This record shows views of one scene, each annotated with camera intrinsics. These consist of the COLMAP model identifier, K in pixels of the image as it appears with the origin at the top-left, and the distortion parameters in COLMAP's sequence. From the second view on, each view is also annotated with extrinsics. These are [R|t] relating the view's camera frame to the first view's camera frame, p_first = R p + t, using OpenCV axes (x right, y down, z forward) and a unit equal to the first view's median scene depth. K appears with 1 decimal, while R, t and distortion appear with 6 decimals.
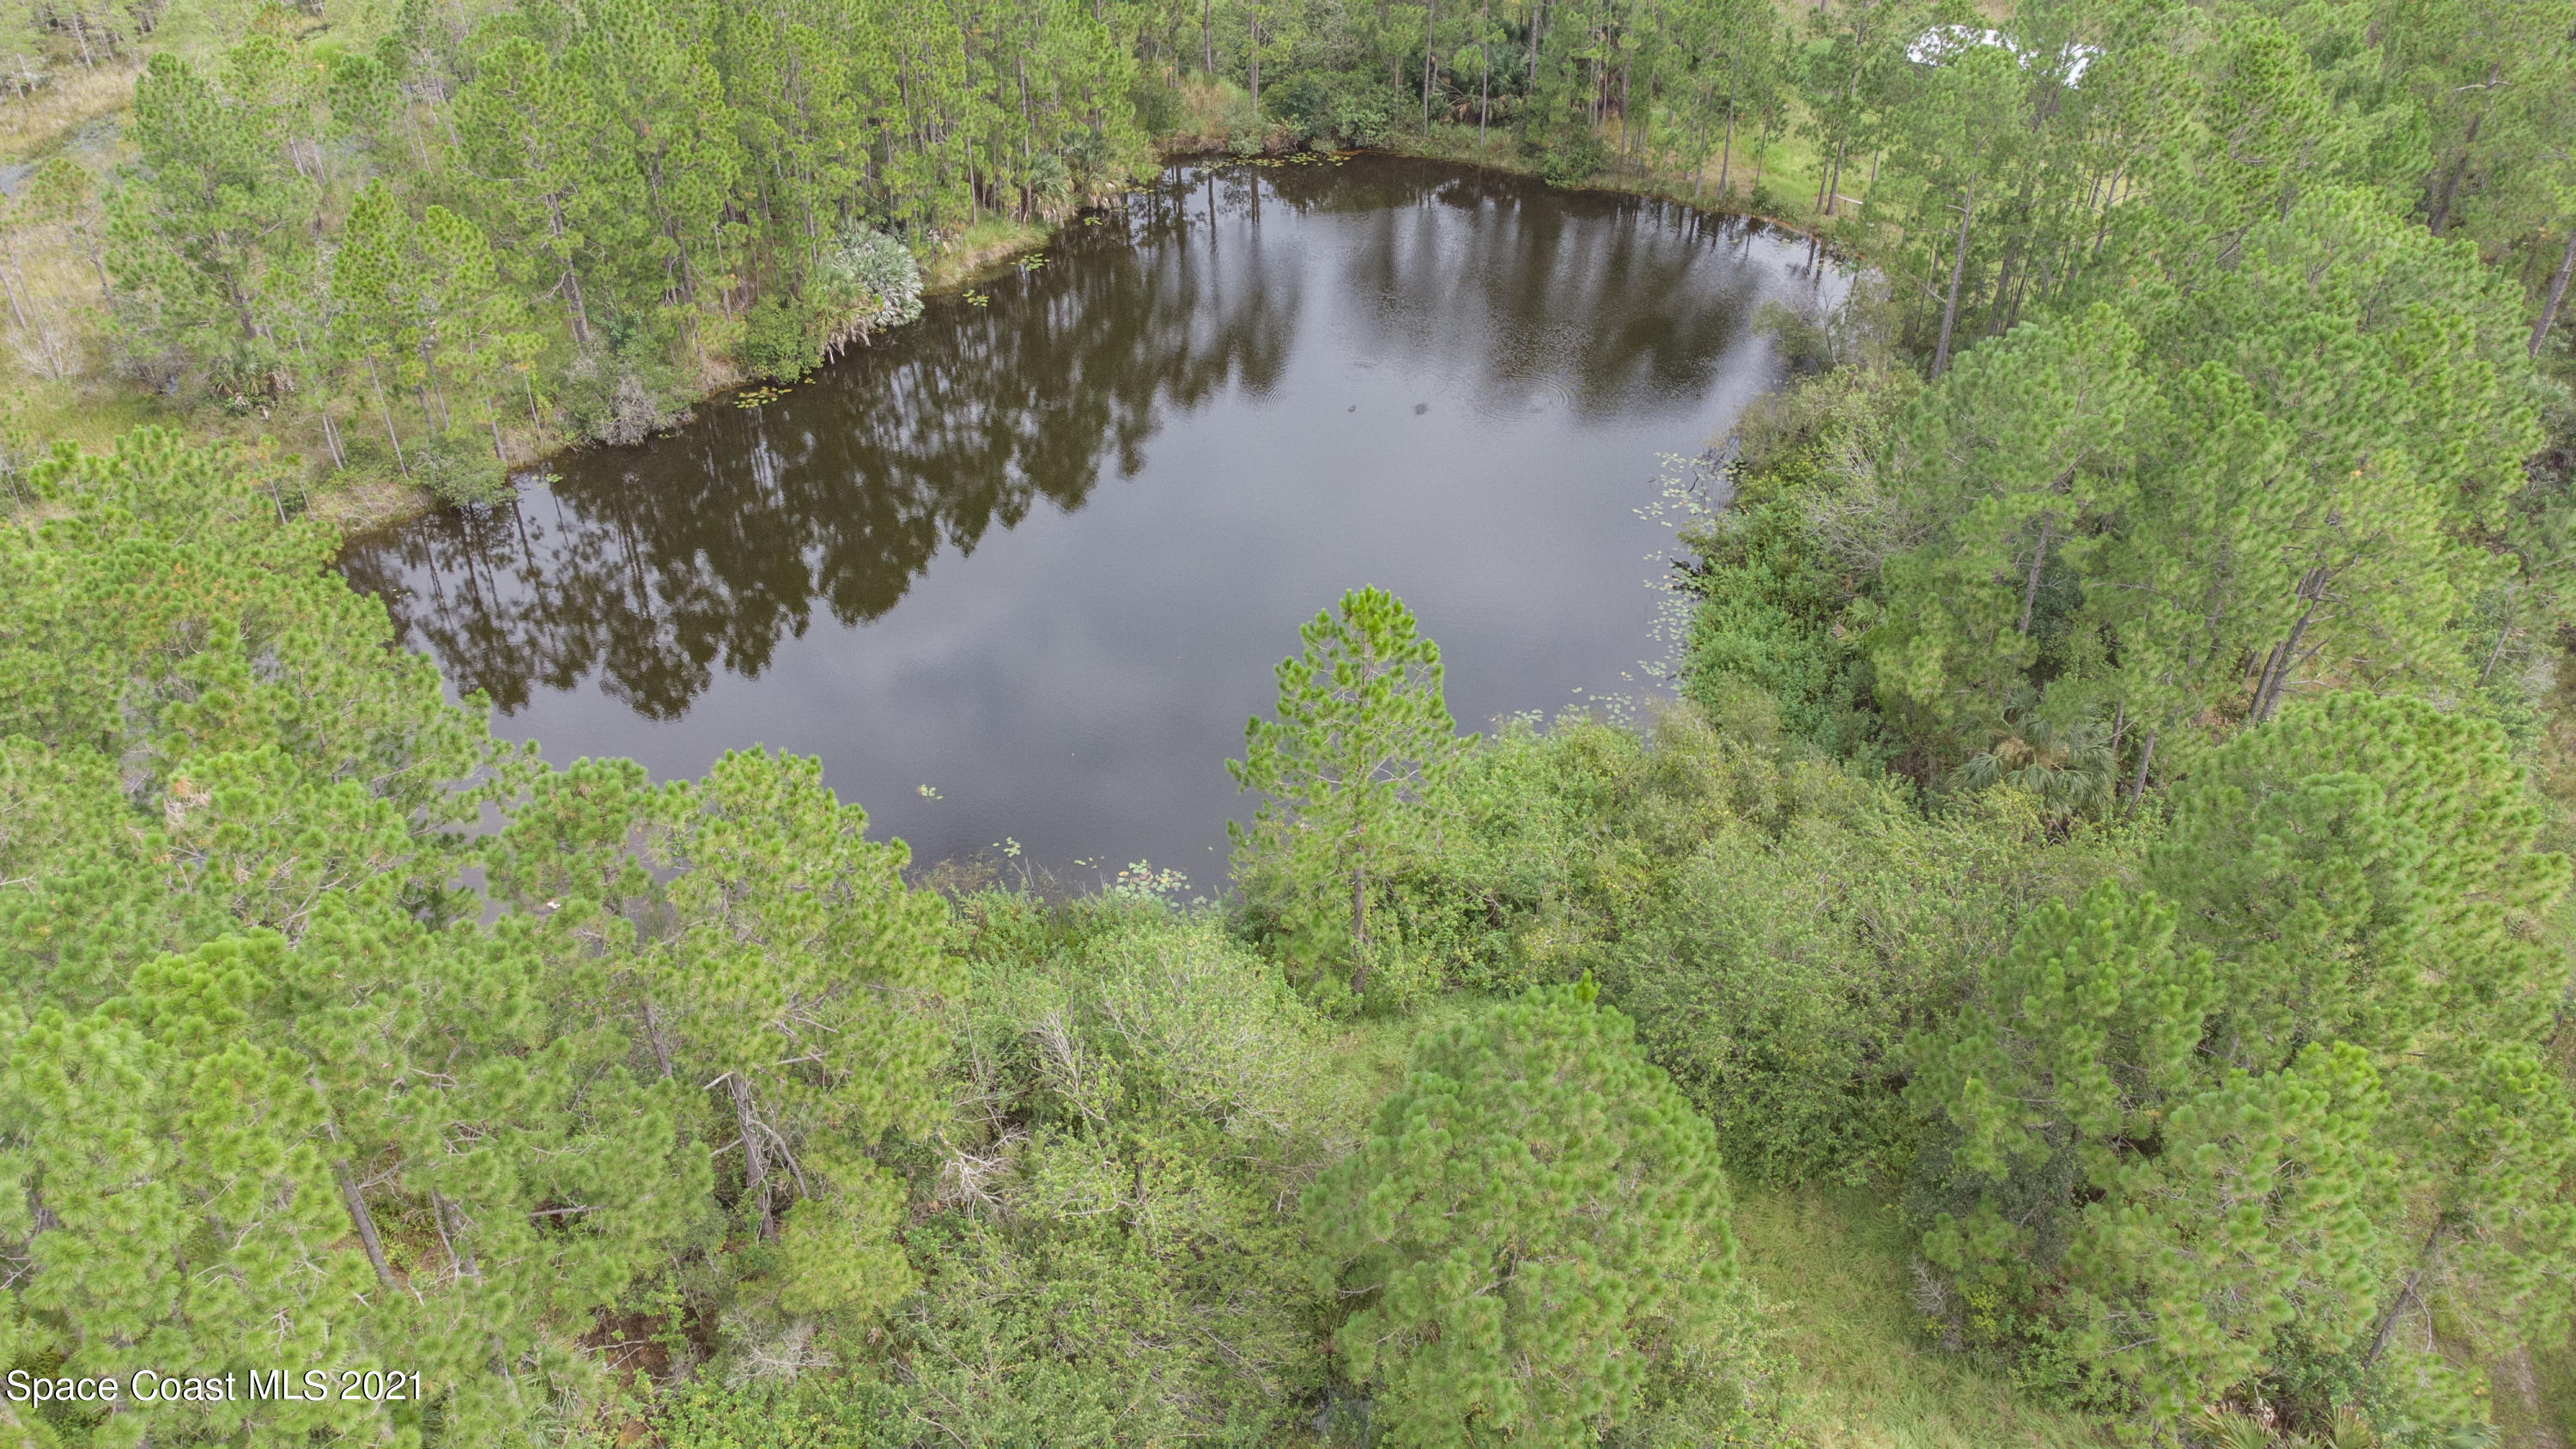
lens RADIAL K [[1863.9, 0, 1244.6], [0, 1863.9, 718.2], [0, 0, 1]] dist [0.032682, 0.001255]
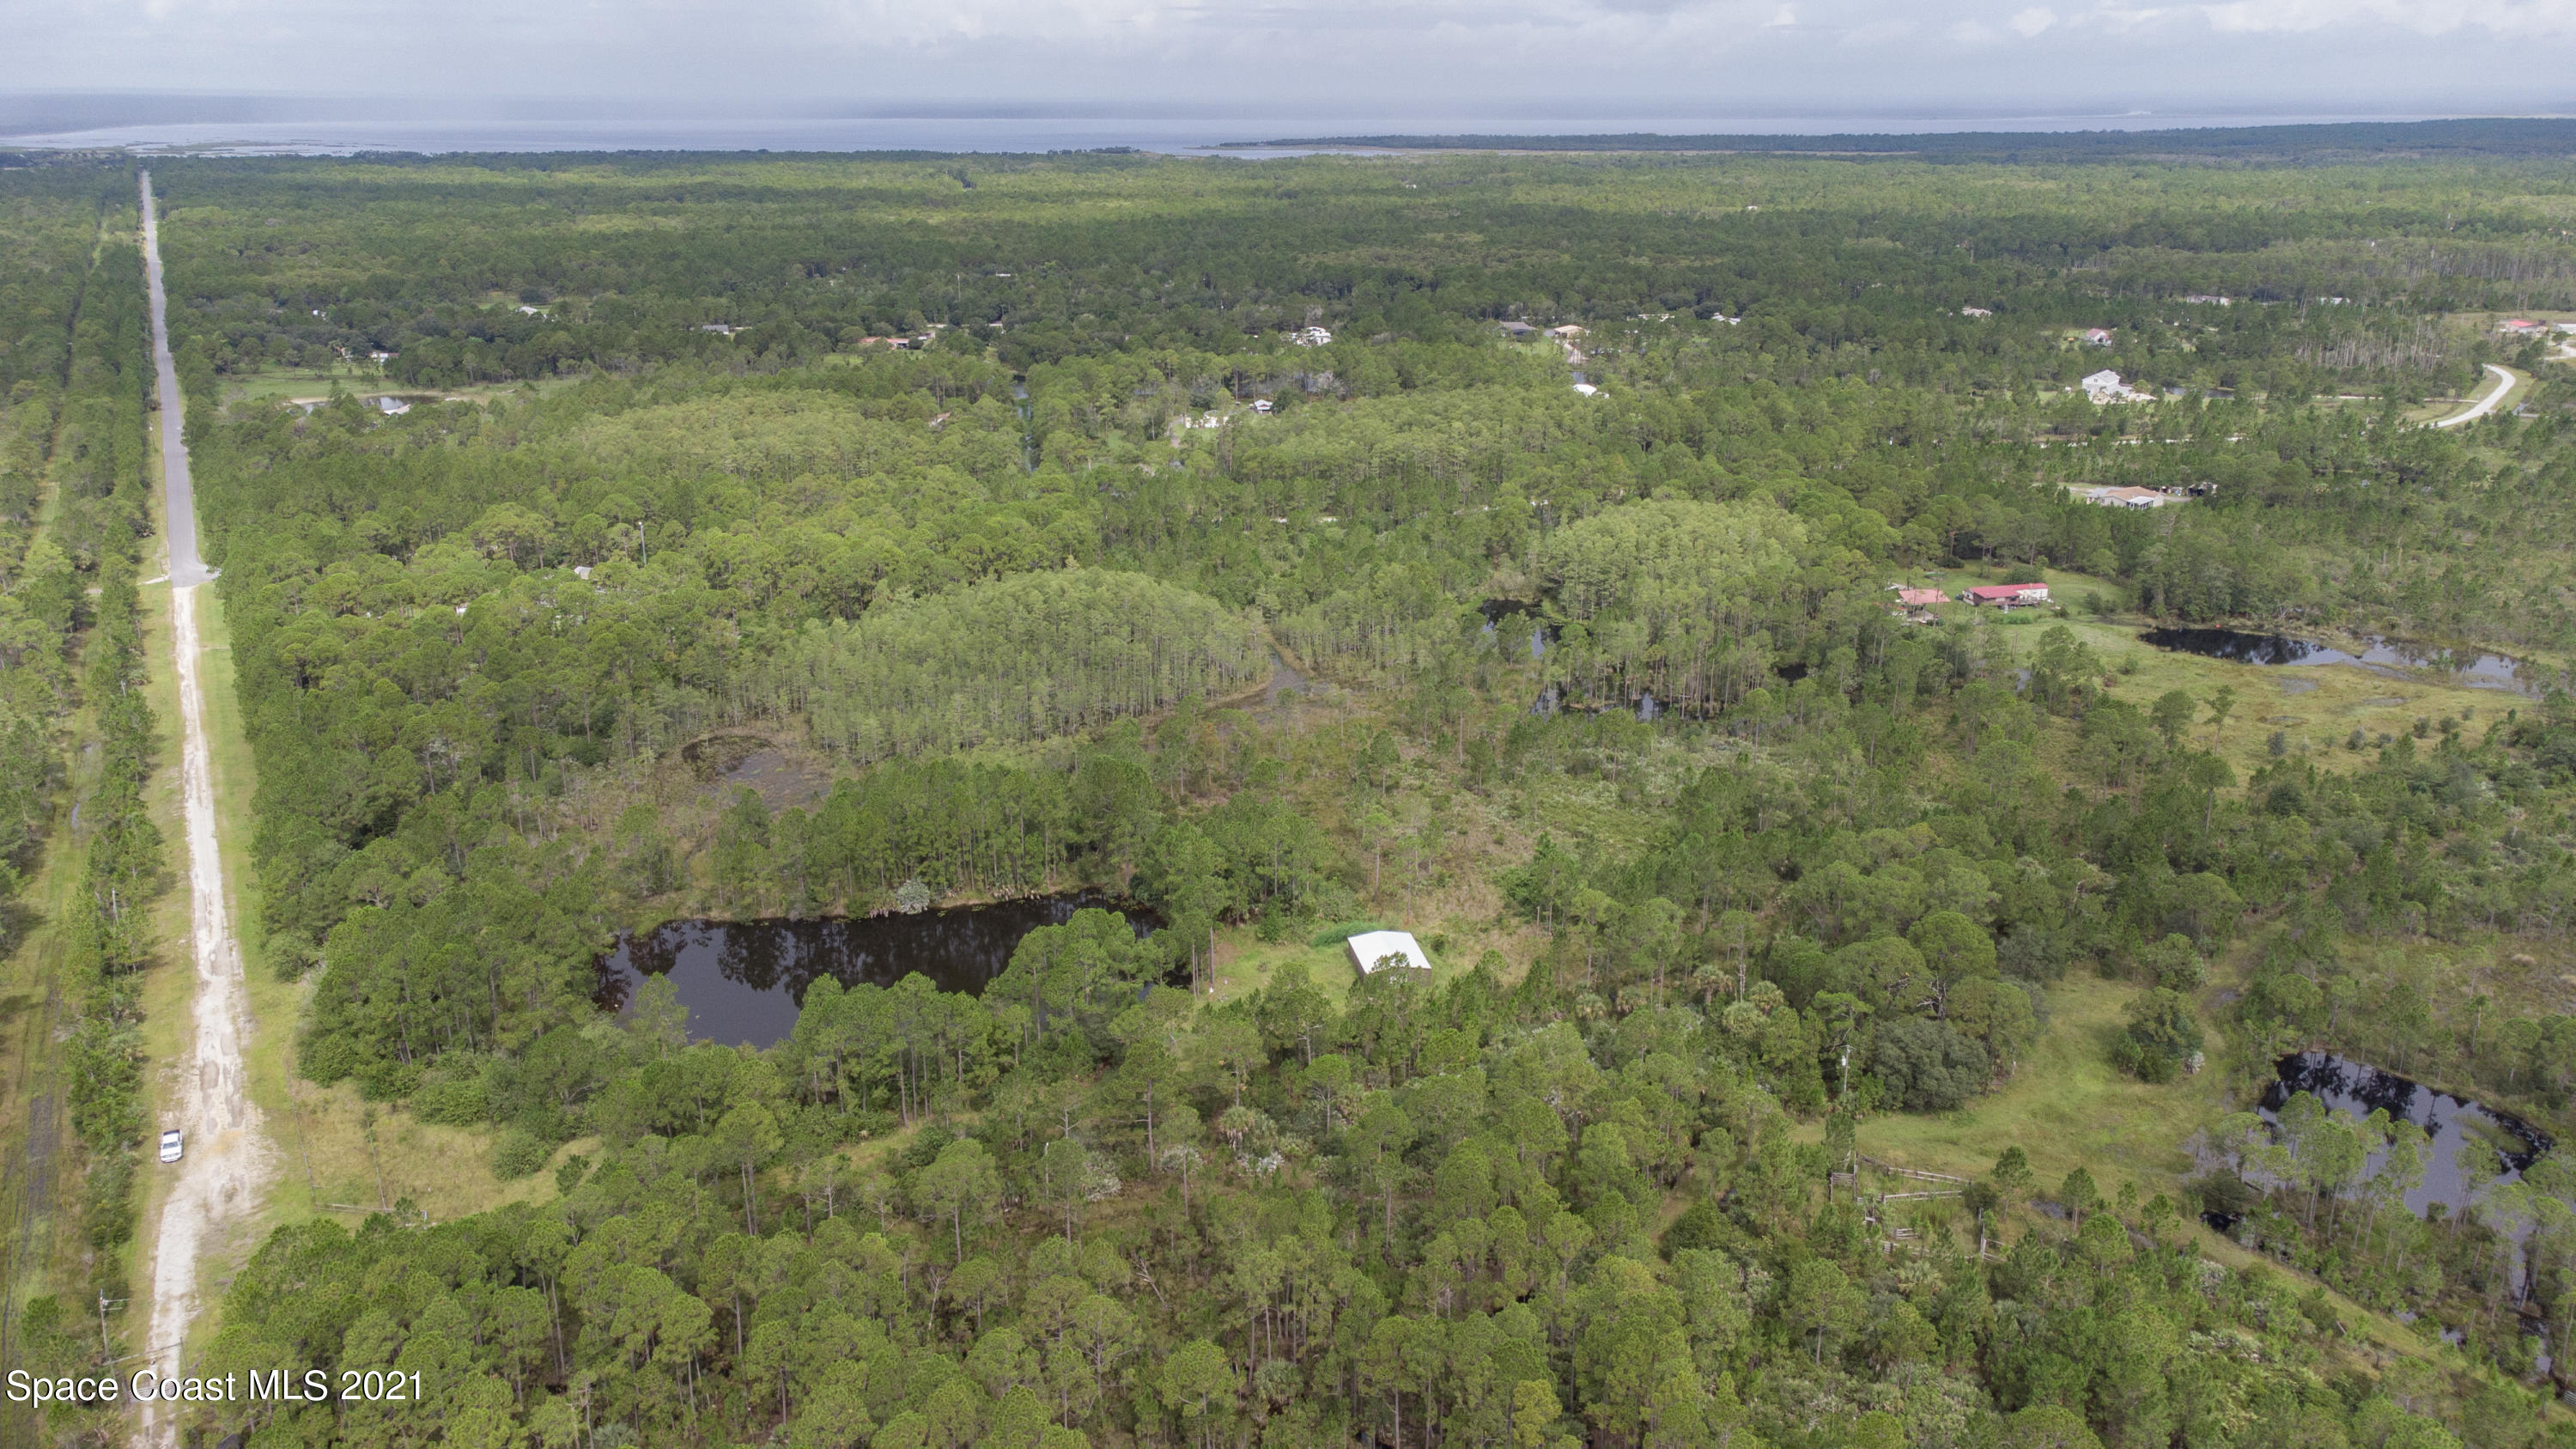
lens RADIAL K [[1929.9, 0, 1295.4], [0, 1929.9, 718.0], [0, 0, 1]] dist [0.014720, 0.054636]
pose [[0.731345, 0.220101, -0.645515, 2.041096], [-0.399506, 0.905362, -0.143924, -0.280508], [0.552747, 0.363145, 0.750064, -1.000118]]
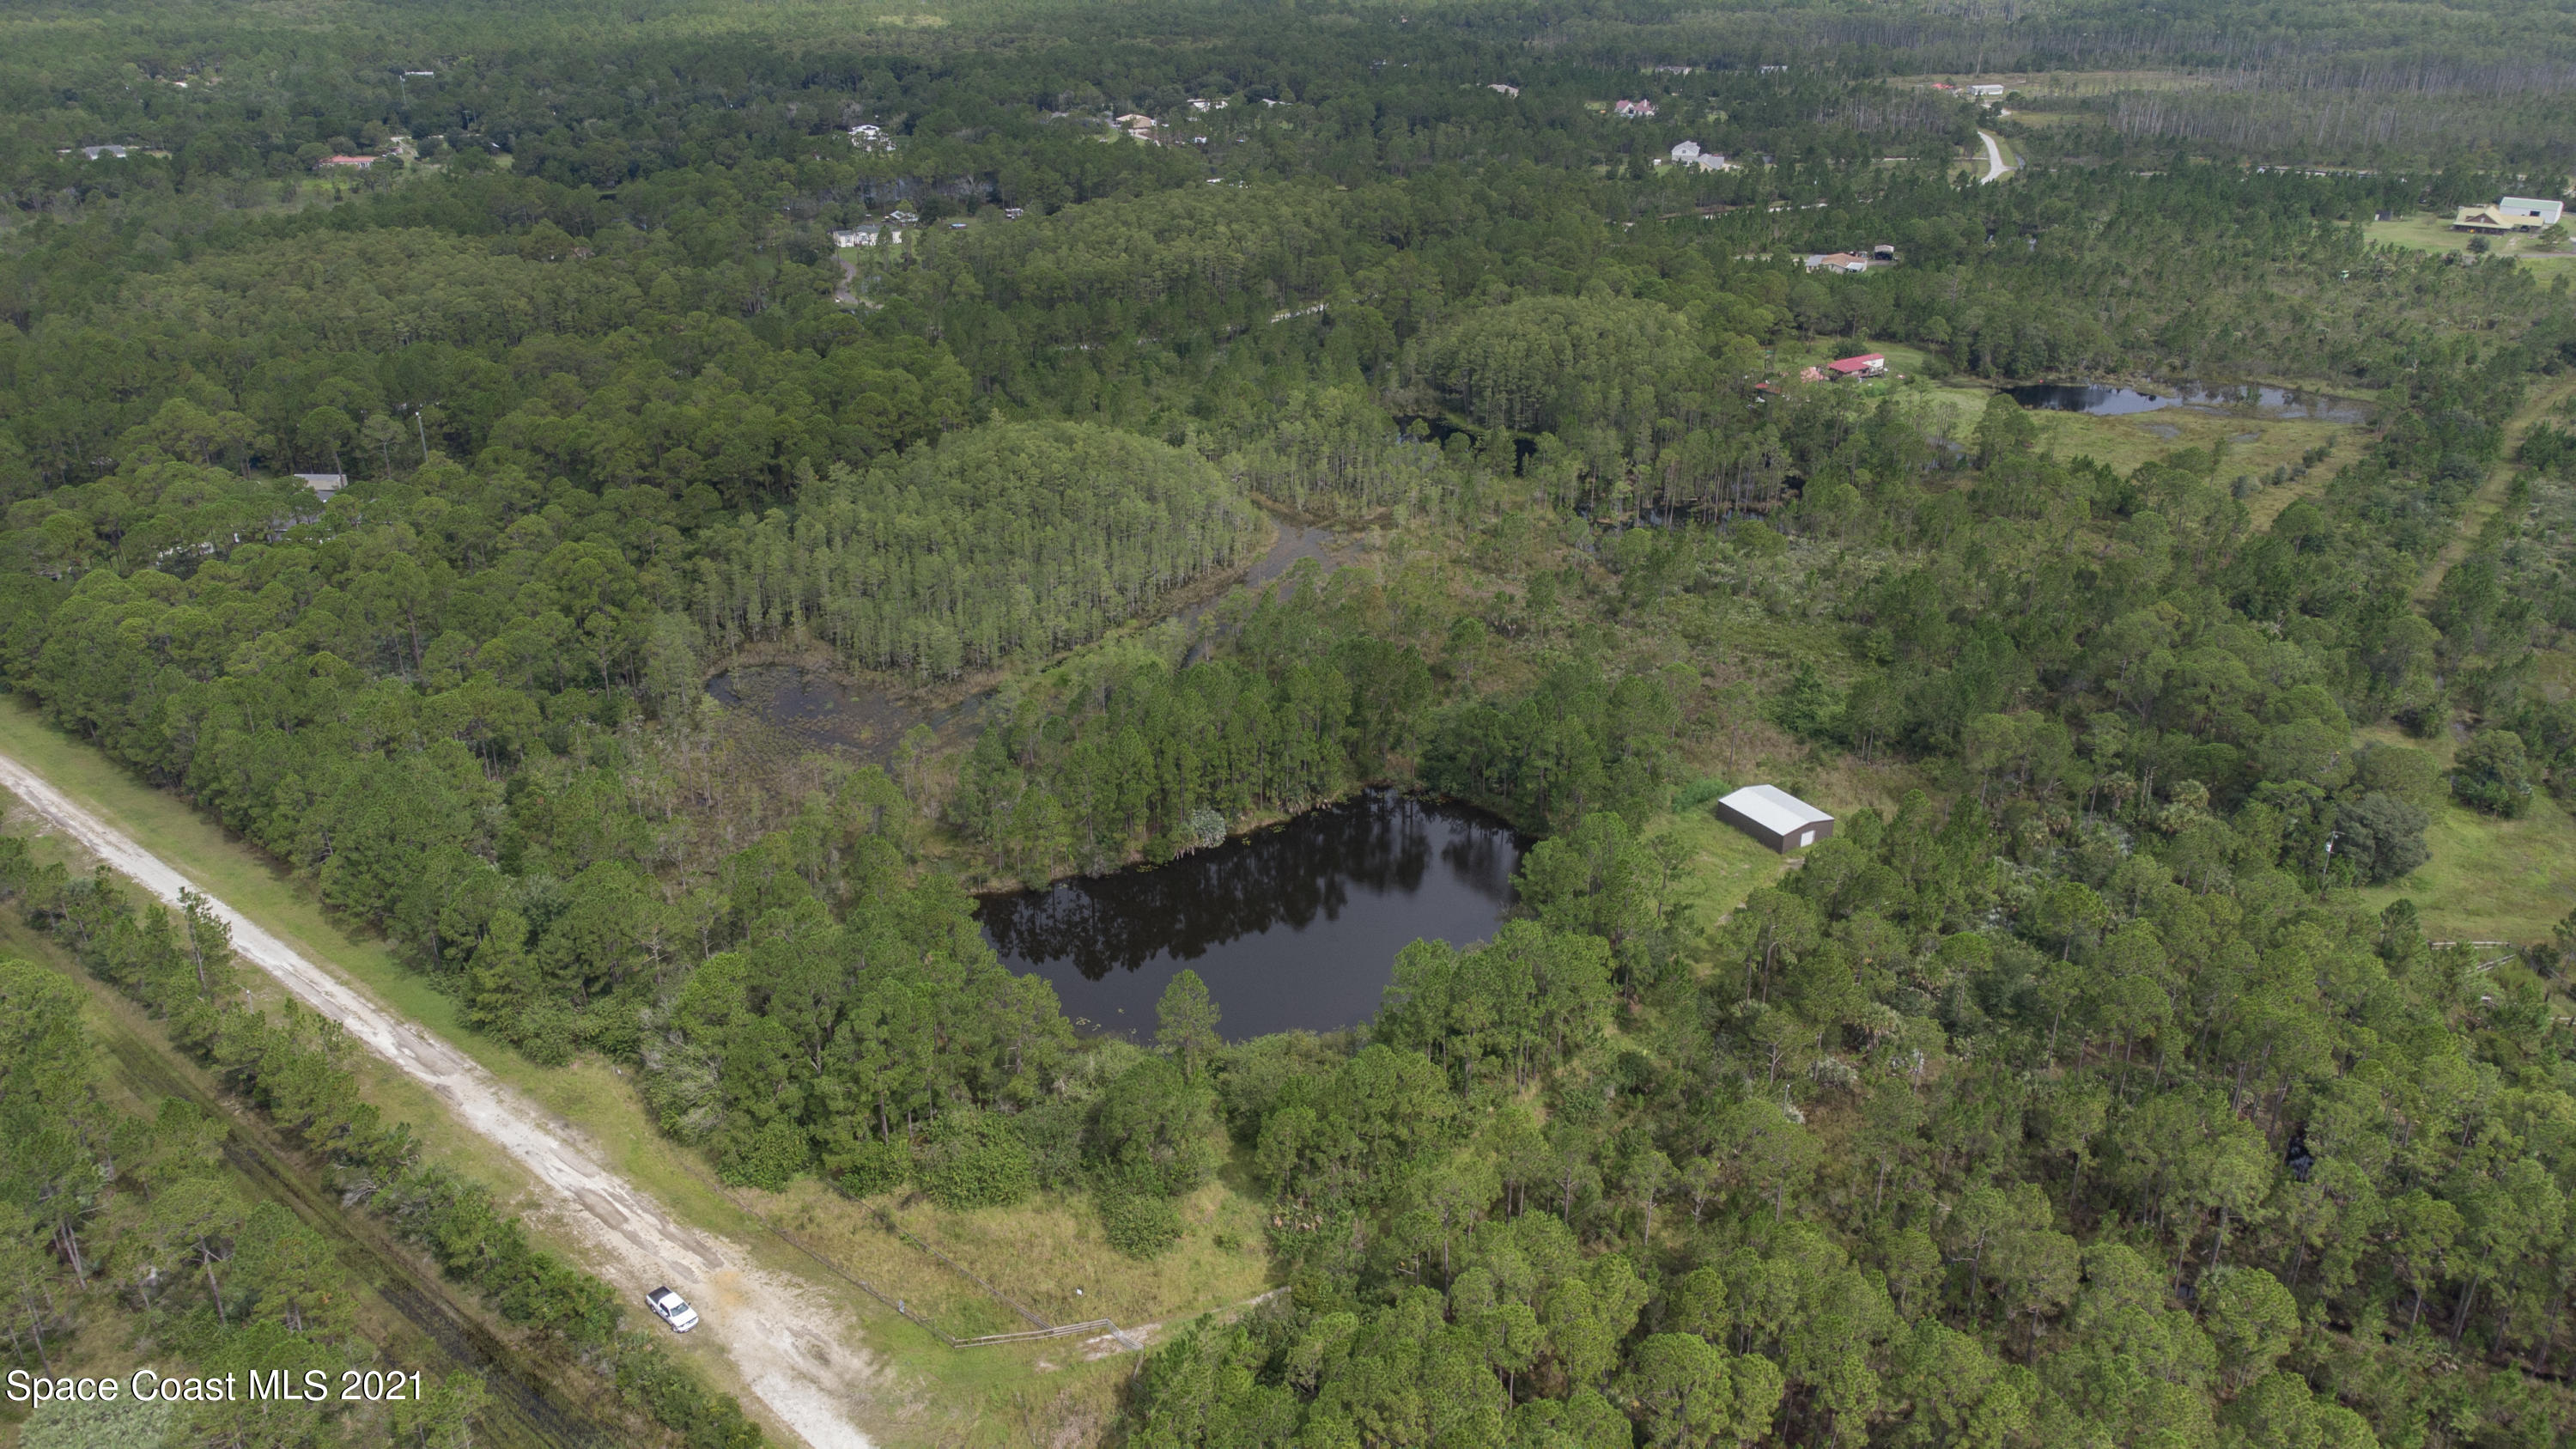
lens RADIAL K [[1917.2, 0, 1288.0], [0, 1917.2, 724.5], [0, 0, 1]] dist [0.045323, 0.005141]
pose [[0.926426, 0.168717, -0.336556, 0.724668], [-0.230091, 0.961311, -0.151455, 0.000425], [0.297982, 0.217750, 0.929404, -1.362939]]
